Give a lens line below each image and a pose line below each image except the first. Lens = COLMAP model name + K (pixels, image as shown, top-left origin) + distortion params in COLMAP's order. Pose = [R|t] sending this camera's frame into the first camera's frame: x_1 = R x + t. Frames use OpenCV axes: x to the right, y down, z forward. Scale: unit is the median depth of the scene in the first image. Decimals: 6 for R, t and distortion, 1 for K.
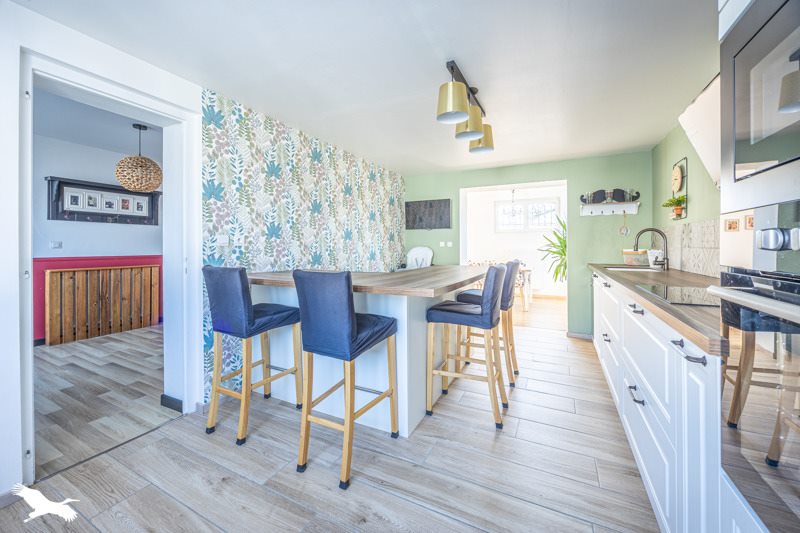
lens RADIAL K [[307.5, 0, 401.8], [0, 307.5, 248.1], [0, 0, 1]] dist [-0.000523, -0.000236]
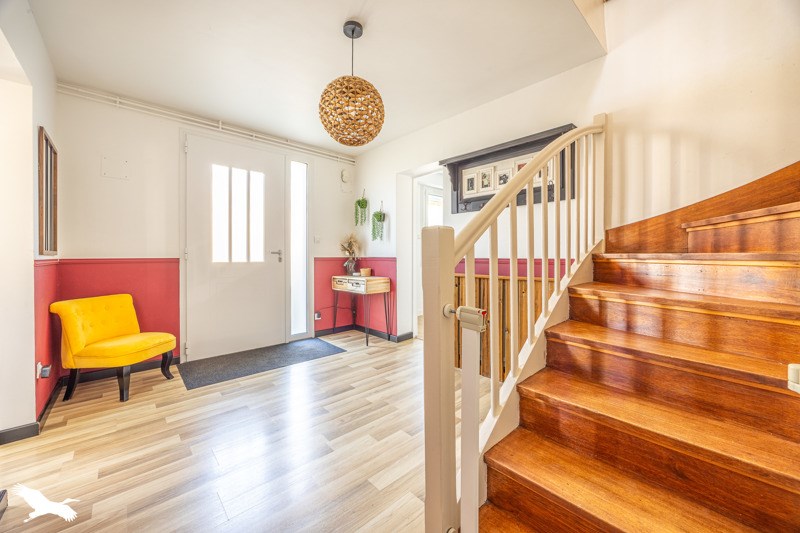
lens RADIAL K [[307.5, 0, 396.8], [0, 307.5, 253.1], [0, 0, 1]] dist [-0.000523, -0.000236]
pose [[-0.358810, 0.001314, -0.933410, -0.289947], [0.001219, 0.999999, 0.000939, 0.014918], [0.933410, -0.000801, -0.358811, 1.112618]]
